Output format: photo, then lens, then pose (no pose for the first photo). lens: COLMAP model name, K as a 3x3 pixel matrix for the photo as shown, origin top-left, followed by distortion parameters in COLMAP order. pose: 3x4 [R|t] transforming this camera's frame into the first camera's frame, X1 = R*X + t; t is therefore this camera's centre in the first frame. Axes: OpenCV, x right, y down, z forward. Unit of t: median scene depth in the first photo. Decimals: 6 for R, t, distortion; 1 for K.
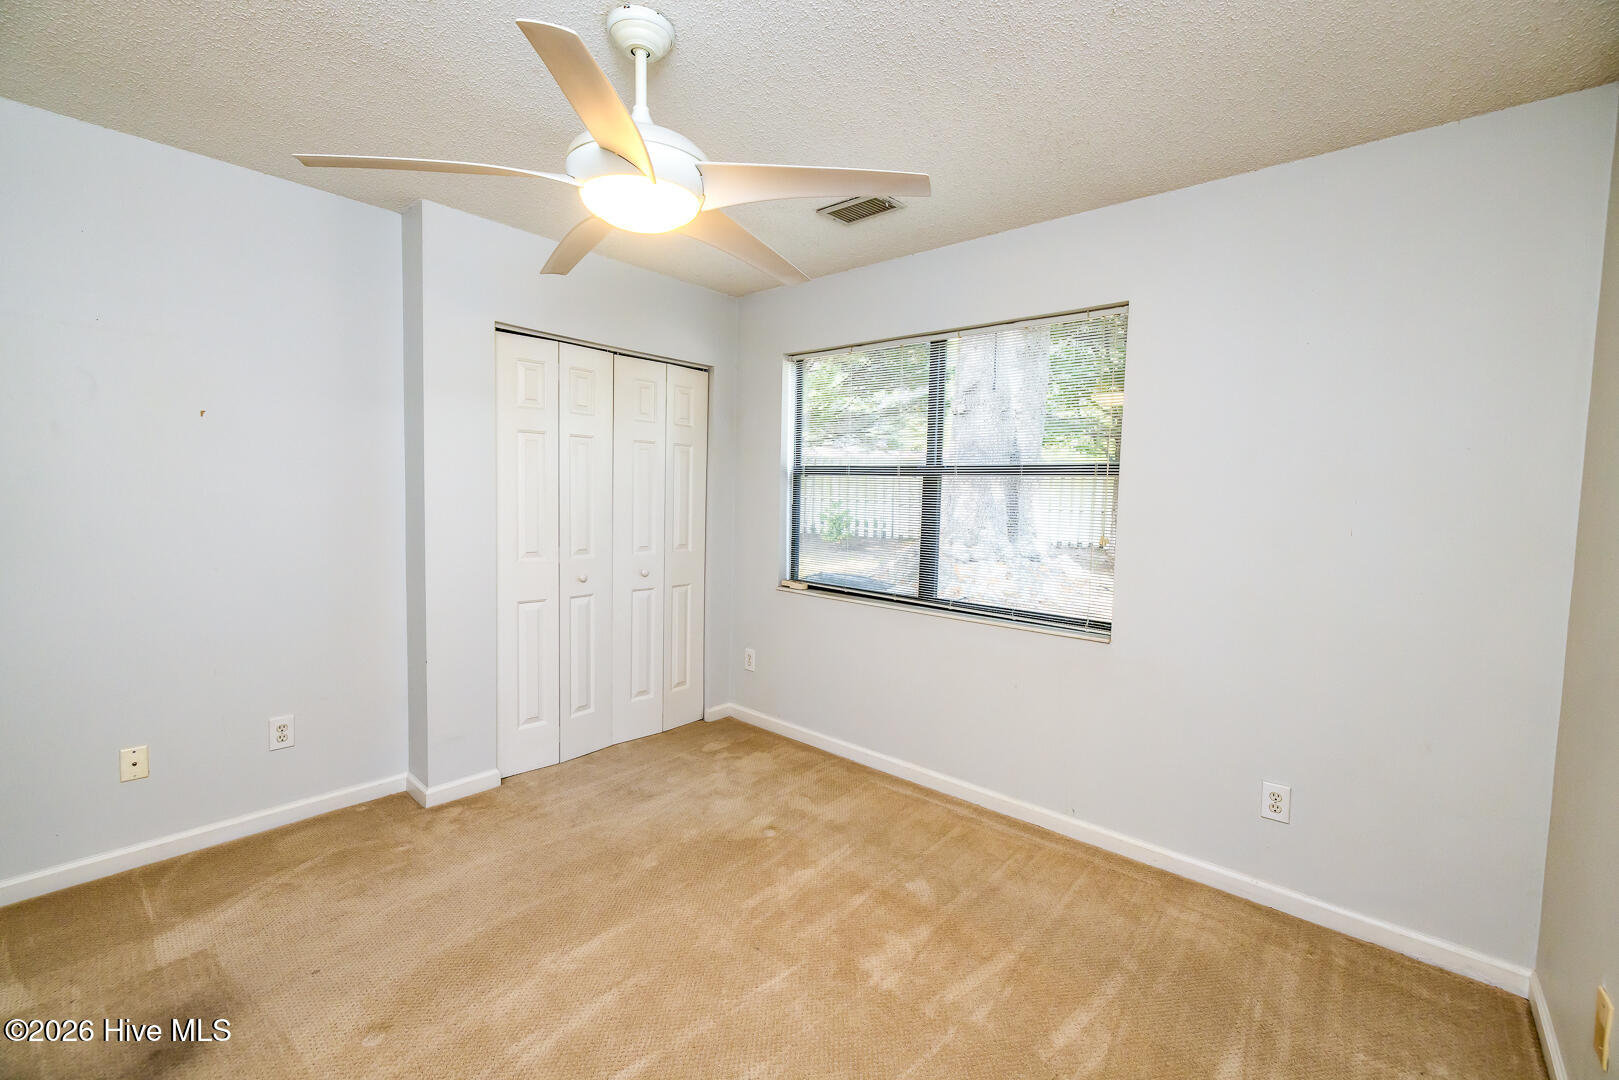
lens RADIAL K [[673.5, 0, 806.6], [0, 673.5, 530.0], [0, 0, 1]] dist [-0.000913, -0.000020]
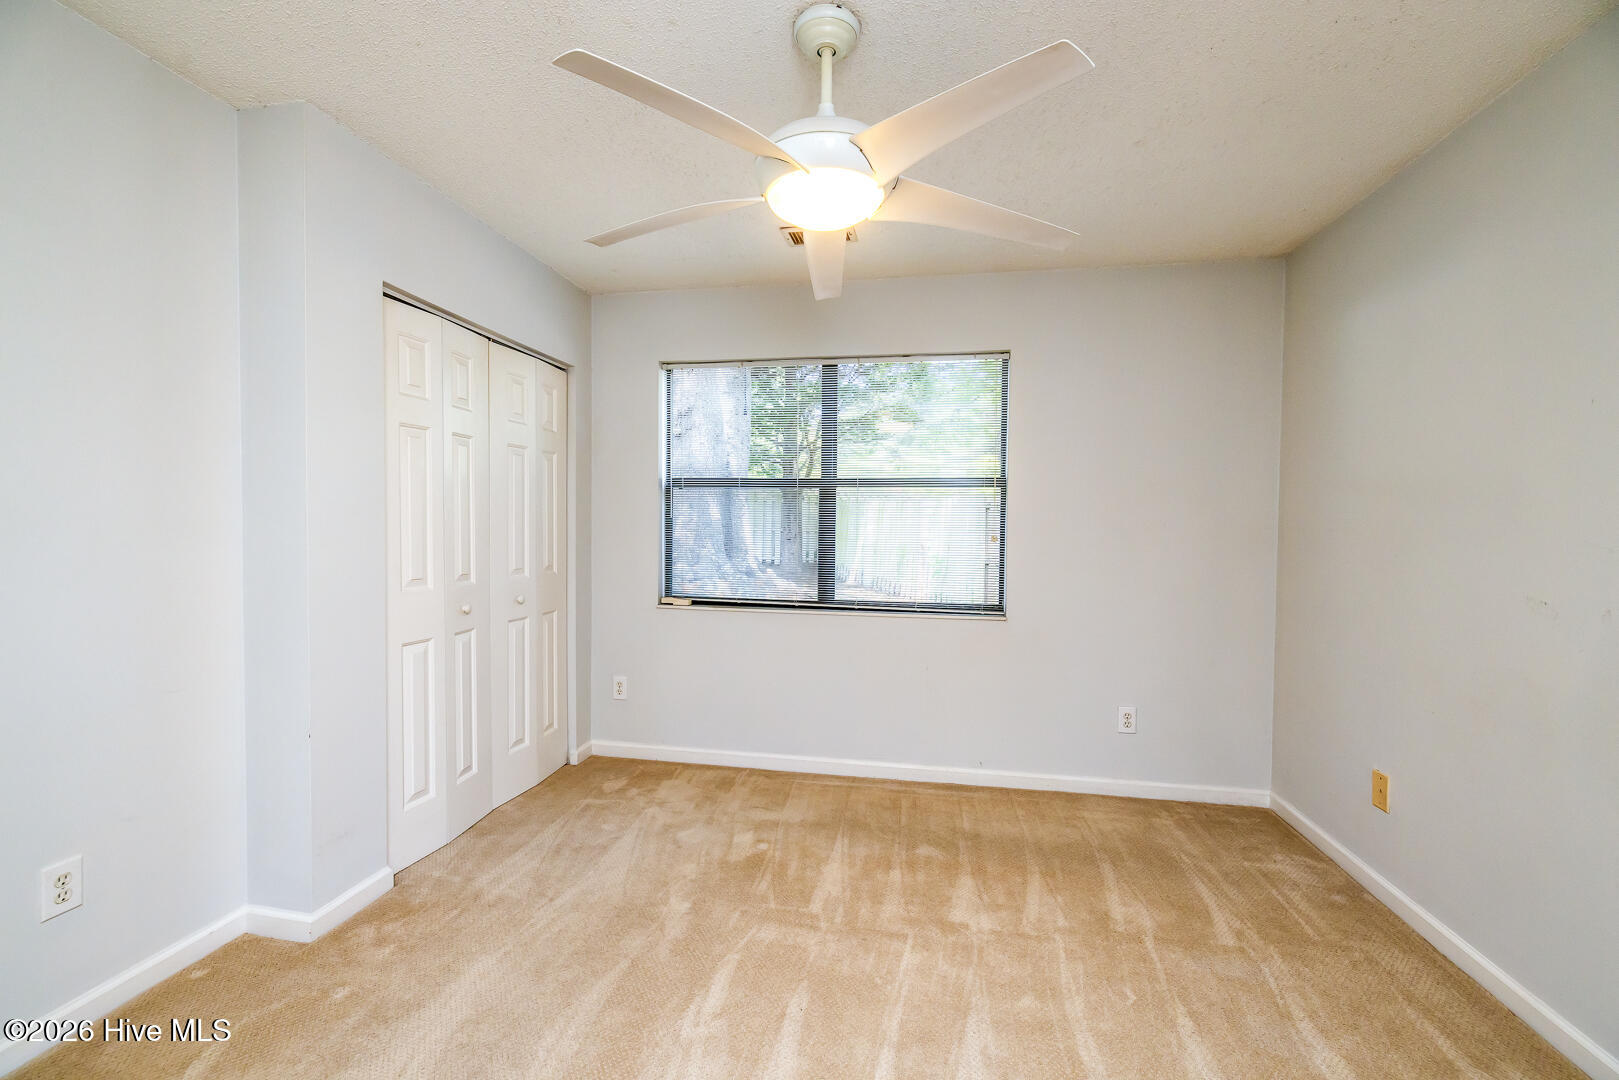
lens RADIAL K [[673.7, 0, 803.2], [0, 673.7, 538.4], [0, 0, 1]] dist [-0.001425, 0.000640]
pose [[0.858774, -0.027292, 0.511626, -0.413474], [0.040369, 0.999080, -0.014464, 0.014852], [-0.510761, 0.033075, 0.859086, 0.092832]]
